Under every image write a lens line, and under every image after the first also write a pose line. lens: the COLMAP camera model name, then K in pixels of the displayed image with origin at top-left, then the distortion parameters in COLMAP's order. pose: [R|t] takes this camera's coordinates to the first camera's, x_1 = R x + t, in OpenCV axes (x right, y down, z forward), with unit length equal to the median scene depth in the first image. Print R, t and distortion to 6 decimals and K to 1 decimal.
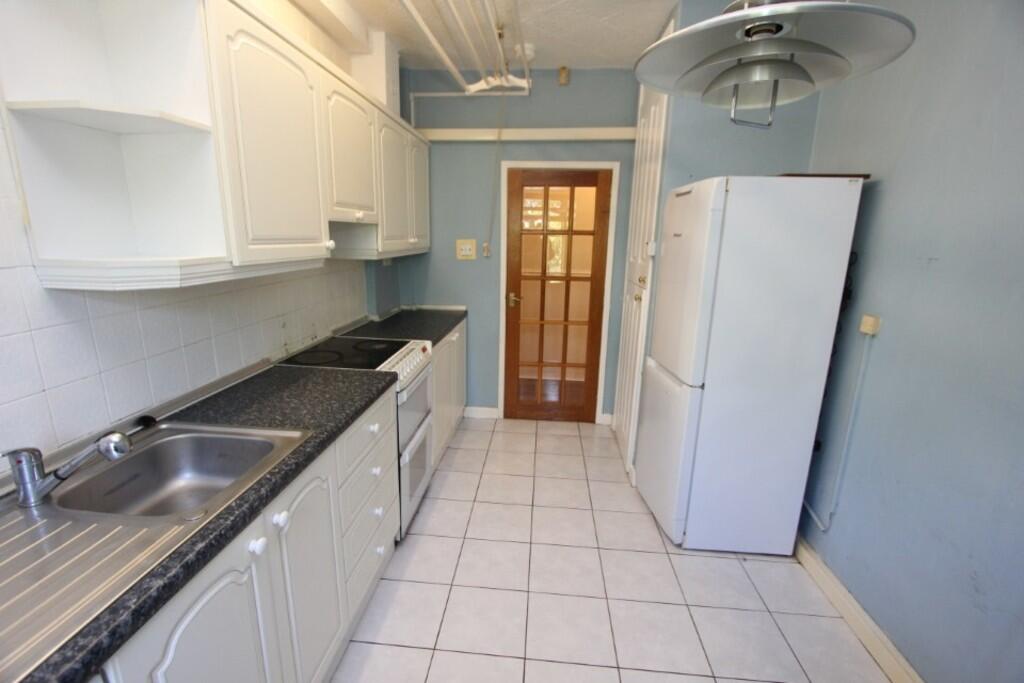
lens RADIAL K [[454.7, 0, 503.9], [0, 454.7, 342.9], [0, 0, 1]] dist [0.000575, 0.000290]
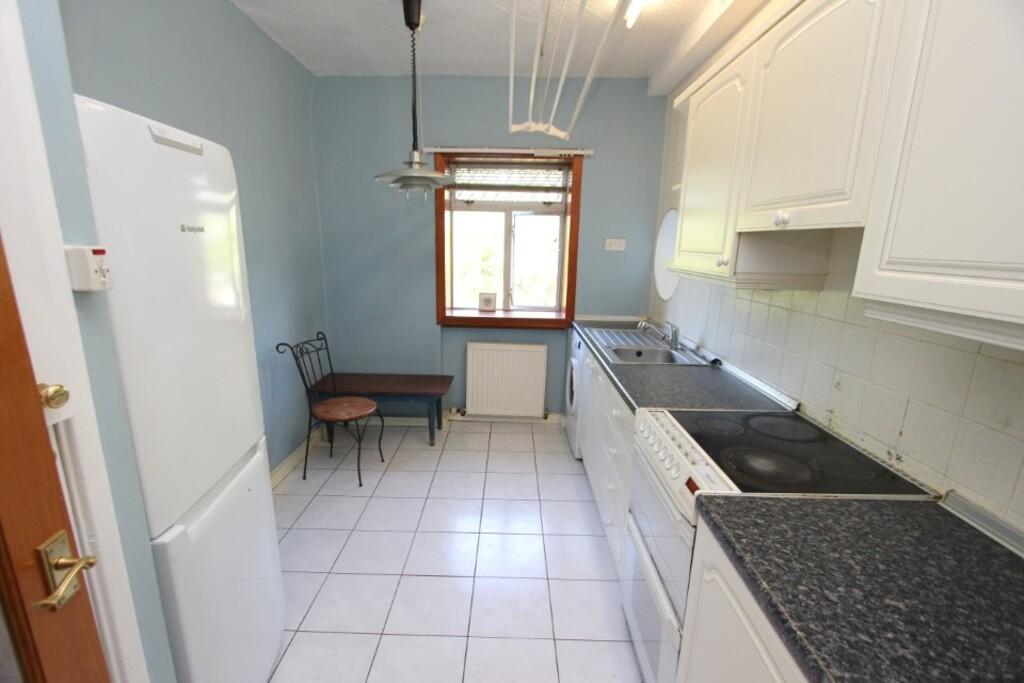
lens RADIAL K [[454.7, 0, 503.9], [0, 454.7, 342.9], [0, 0, 1]] dist [0.000575, 0.000290]
pose [[-0.996399, -0.016930, -0.083078, 0.079011], [-0.052042, 0.895674, 0.441656, -0.395149], [0.066933, 0.444390, -0.893330, 1.646478]]
